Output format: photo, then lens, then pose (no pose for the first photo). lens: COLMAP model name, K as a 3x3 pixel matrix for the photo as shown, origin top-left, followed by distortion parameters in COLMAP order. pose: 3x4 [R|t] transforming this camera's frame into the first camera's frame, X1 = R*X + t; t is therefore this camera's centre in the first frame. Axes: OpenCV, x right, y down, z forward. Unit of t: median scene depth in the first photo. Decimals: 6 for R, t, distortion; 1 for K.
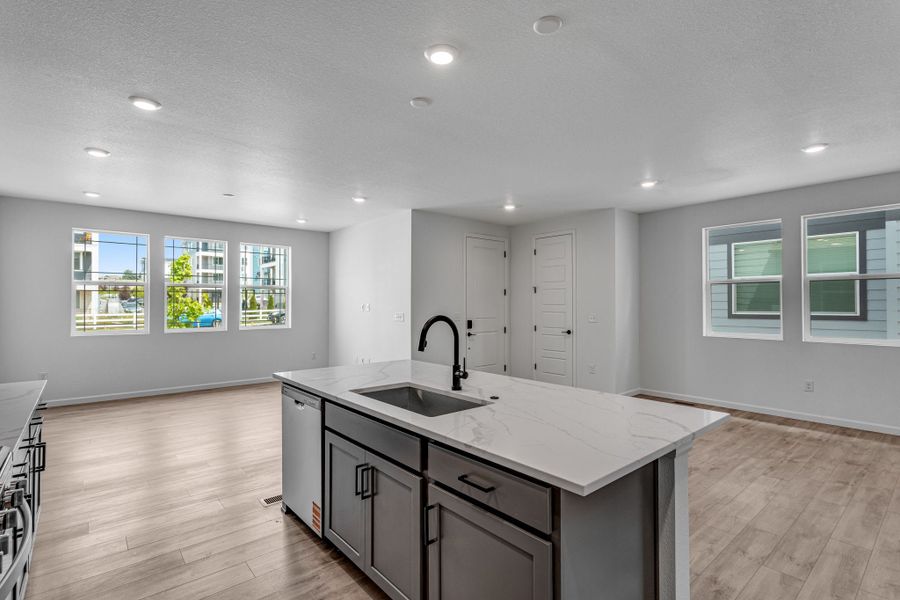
lens RADIAL K [[441.3, 0, 471.8], [0, 441.3, 302.9], [0, 0, 1]] dist [0.004208, -0.000342]
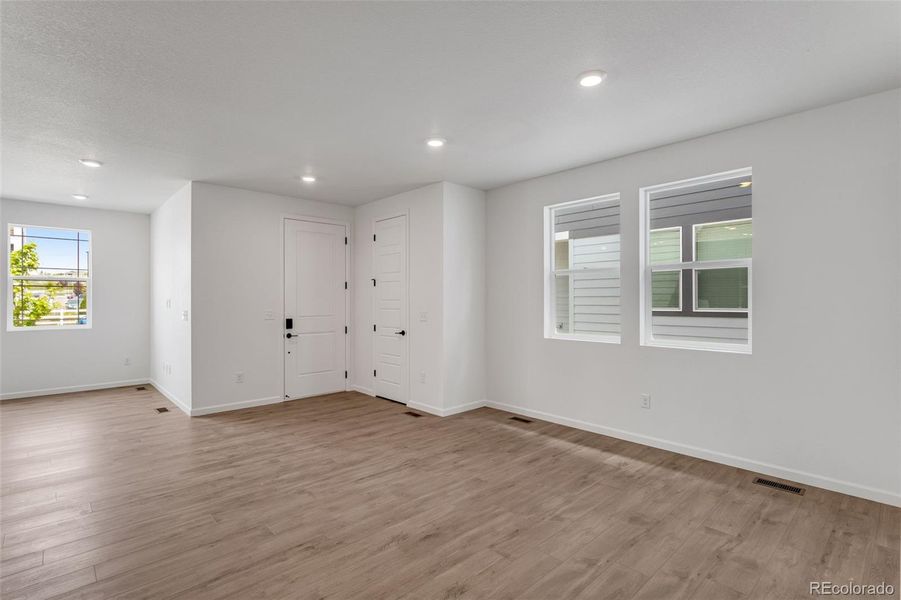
lens RADIAL K [[441.8, 0, 458.5], [0, 441.8, 303.4], [0, 0, 1]] dist [0.004208, -0.000342]
pose [[0.999221, -0.000276, 0.039459, 0.286732], [-0.000116, 0.999951, 0.009938, 0.002024], [-0.039460, -0.009935, 0.999172, 0.158128]]
